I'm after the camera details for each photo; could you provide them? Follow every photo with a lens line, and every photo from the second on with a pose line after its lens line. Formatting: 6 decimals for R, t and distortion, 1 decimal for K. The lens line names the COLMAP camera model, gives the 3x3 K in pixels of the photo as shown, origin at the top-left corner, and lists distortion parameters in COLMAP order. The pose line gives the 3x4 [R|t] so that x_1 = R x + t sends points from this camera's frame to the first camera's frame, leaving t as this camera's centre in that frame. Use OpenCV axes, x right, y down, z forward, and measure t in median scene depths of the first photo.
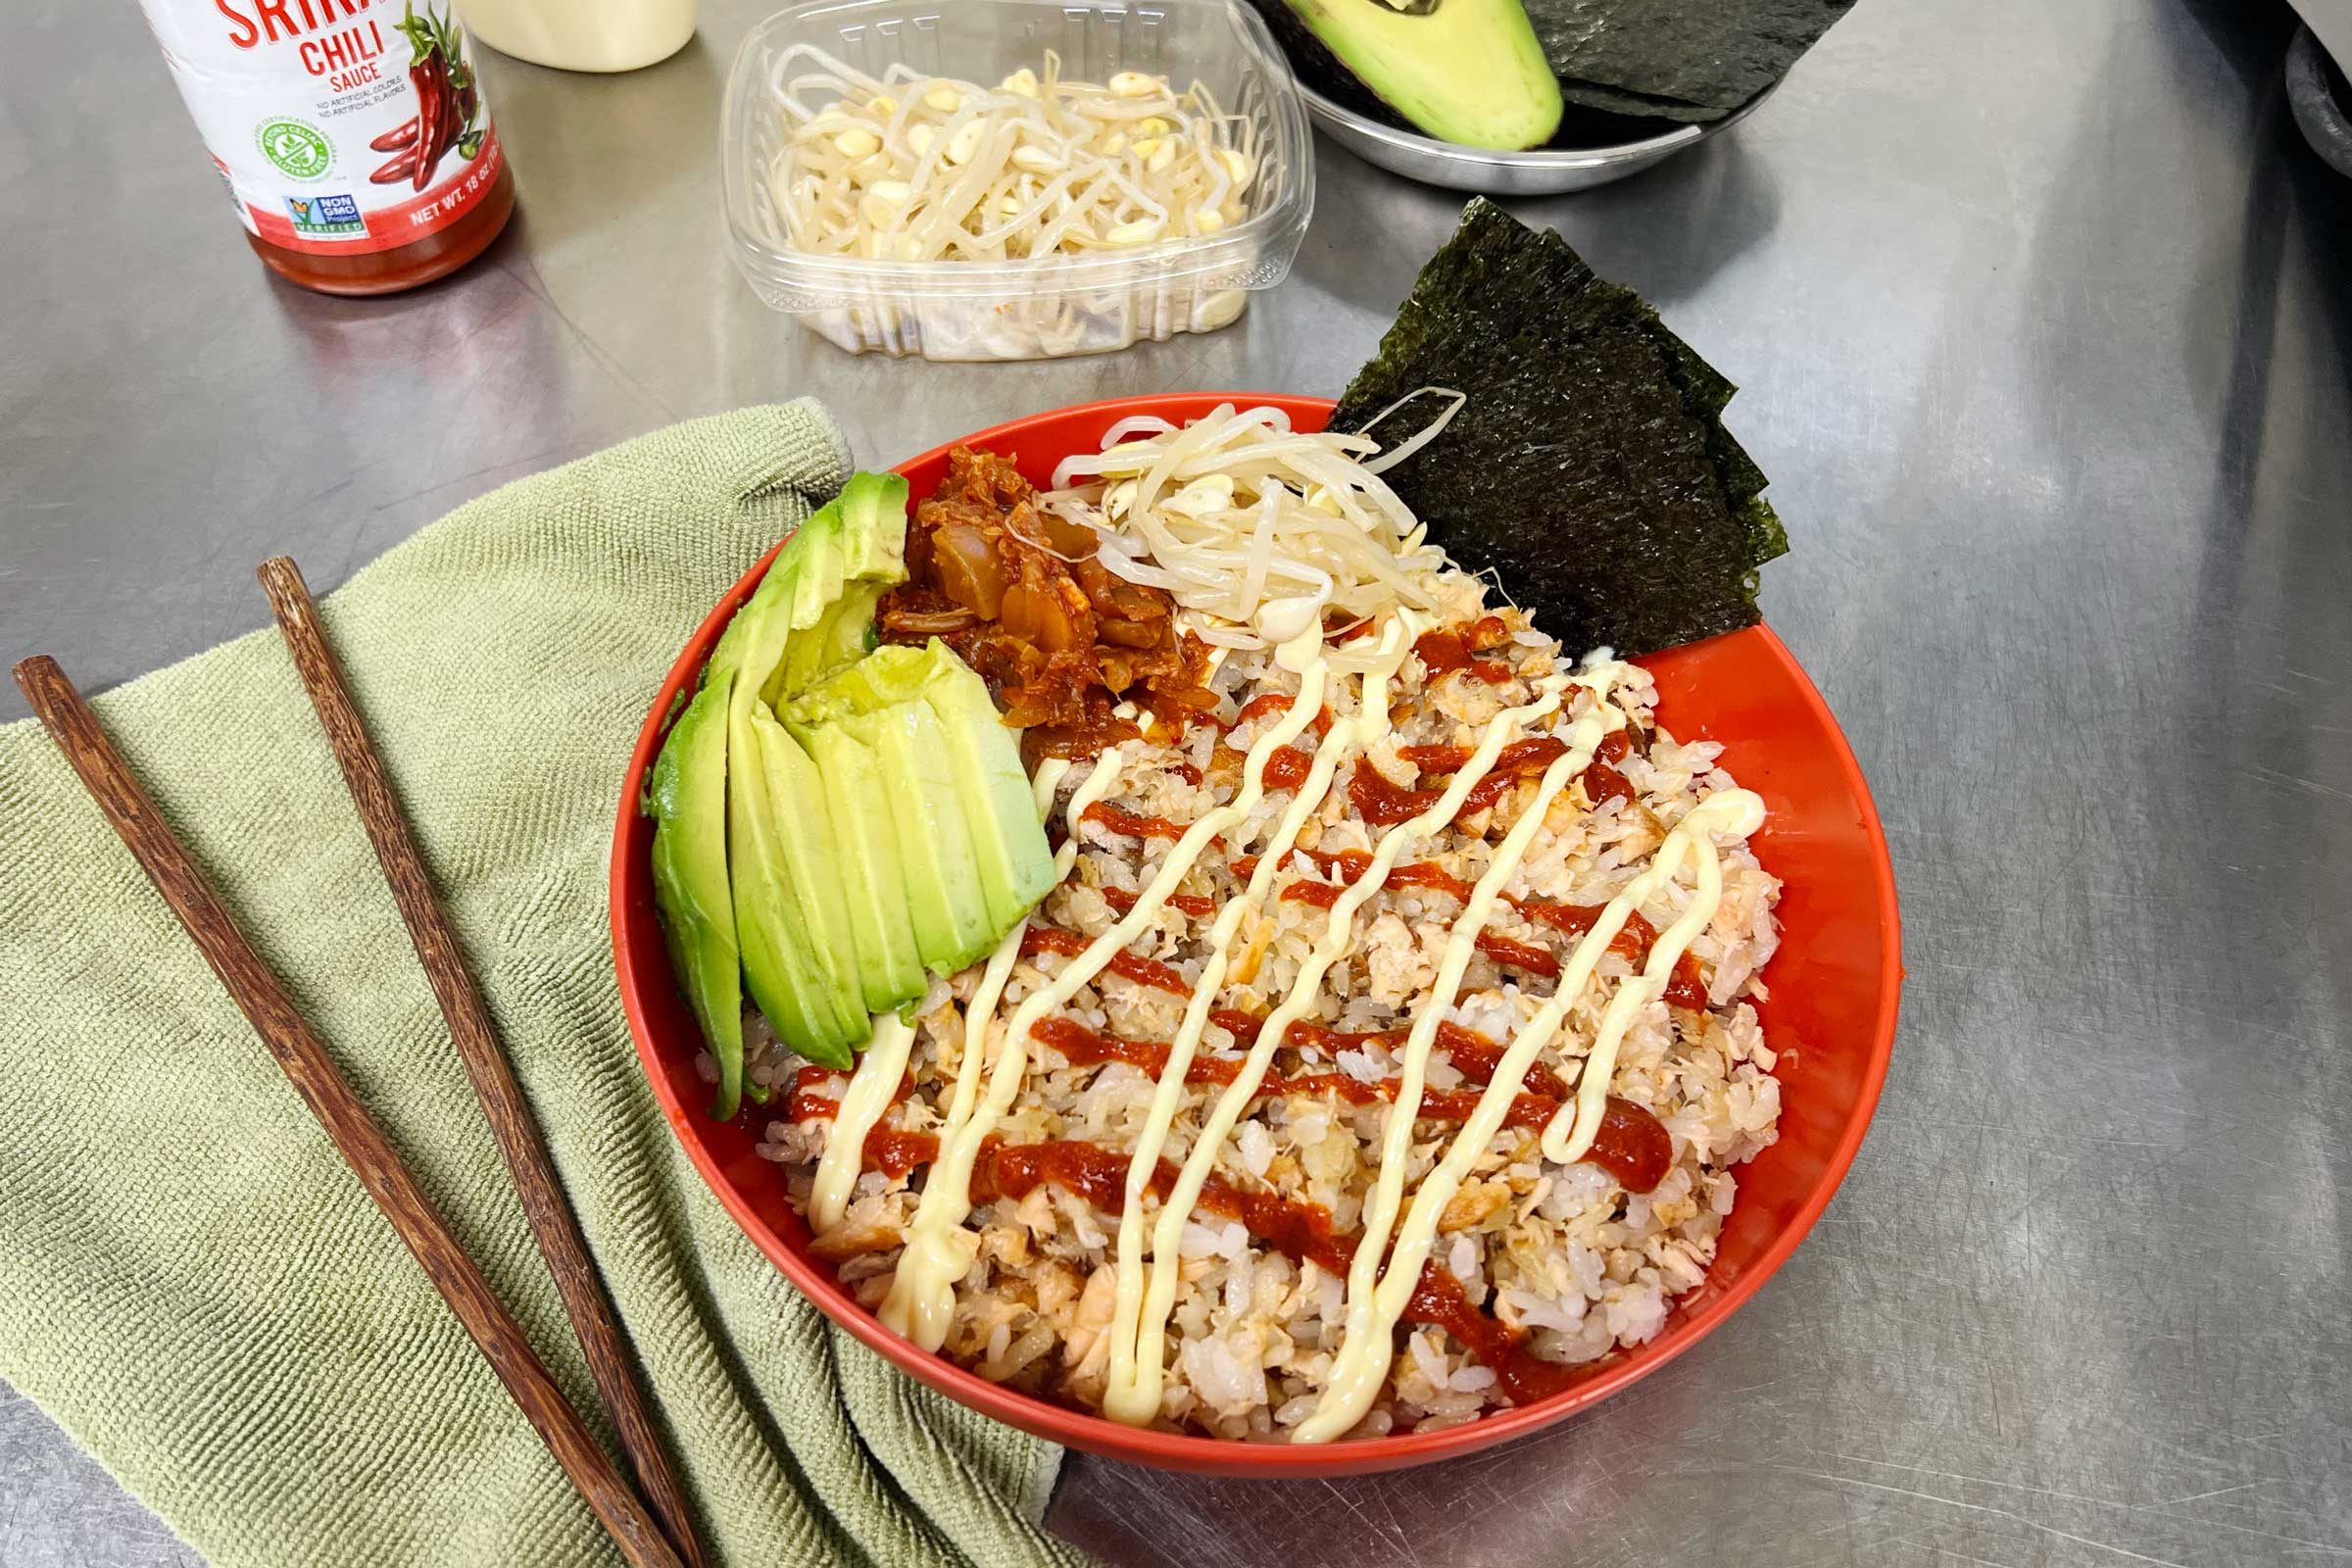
lens RADIAL K [[1884.6, 0, 1189.9], [0, 1884.6, 789.8], [0, 0, 1]] dist [0.047820, 0.000272]
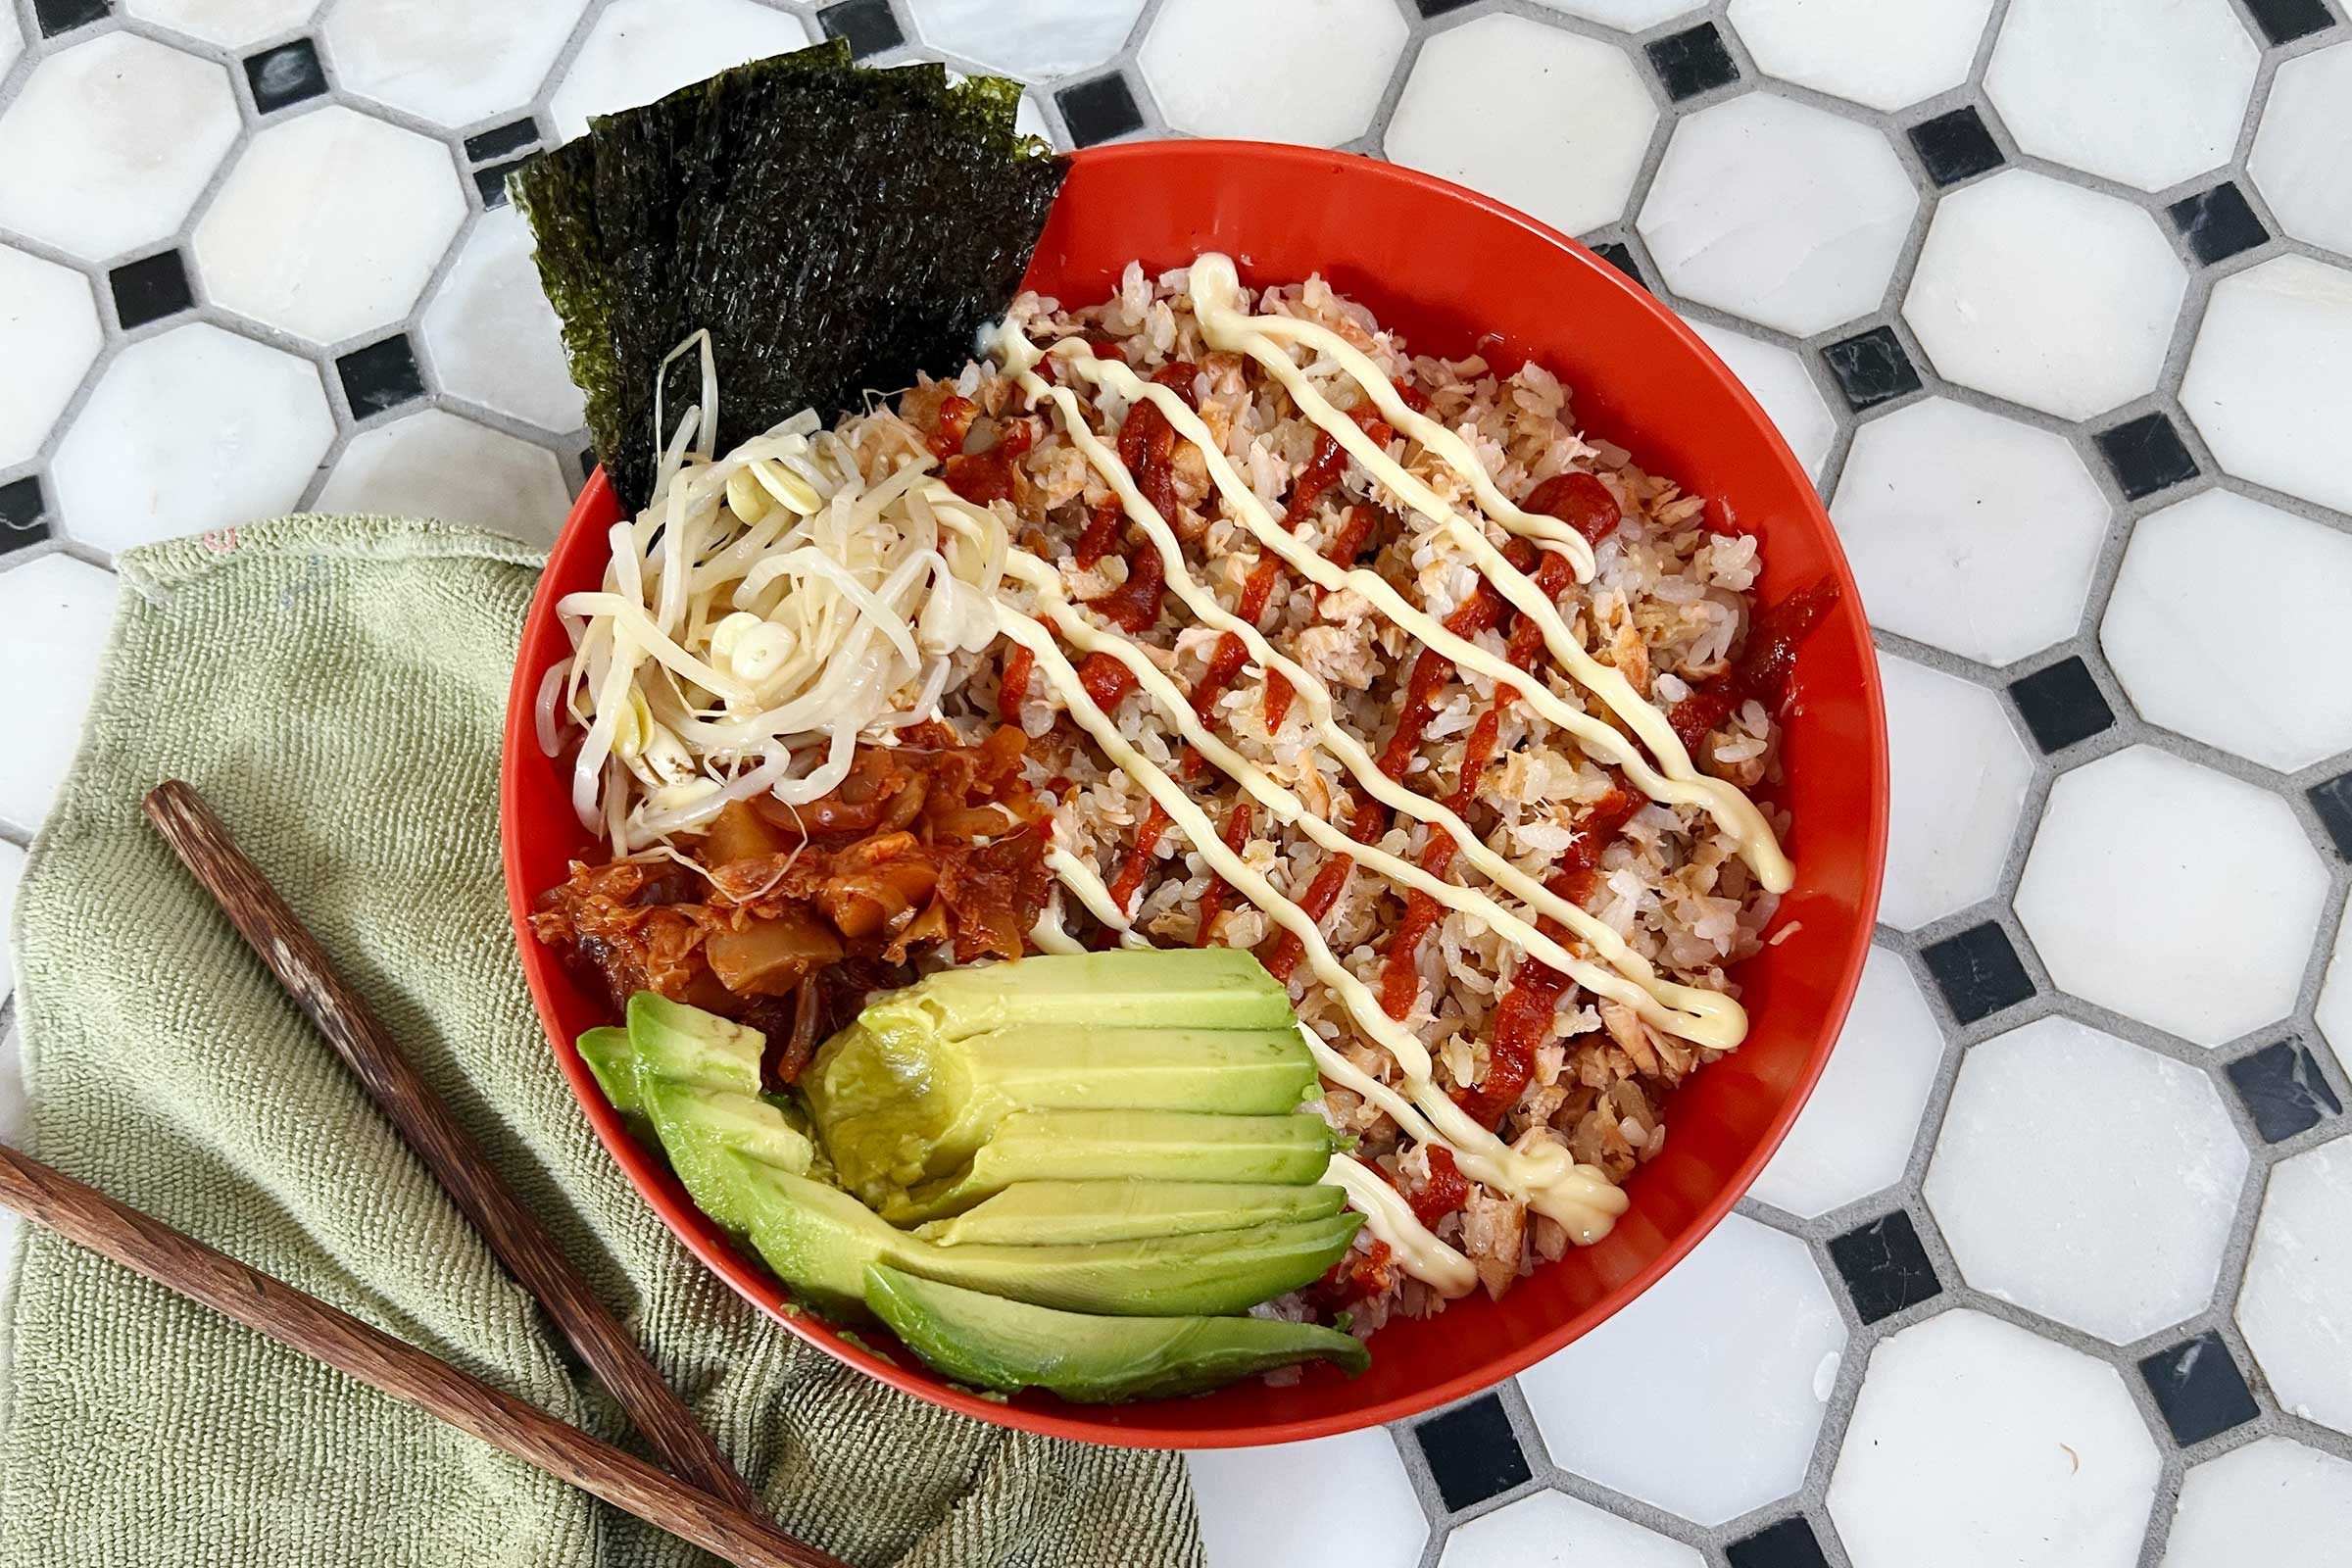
lens RADIAL K [[1884.6, 0, 1189.9], [0, 1884.6, 789.8], [0, 0, 1]] dist [0.047820, 0.000272]
pose [[0.262073, -0.932686, 0.247821, -0.223167], [0.793974, 0.354356, 0.494000, -0.432272], [-0.548564, 0.067300, 0.833396, 0.242732]]
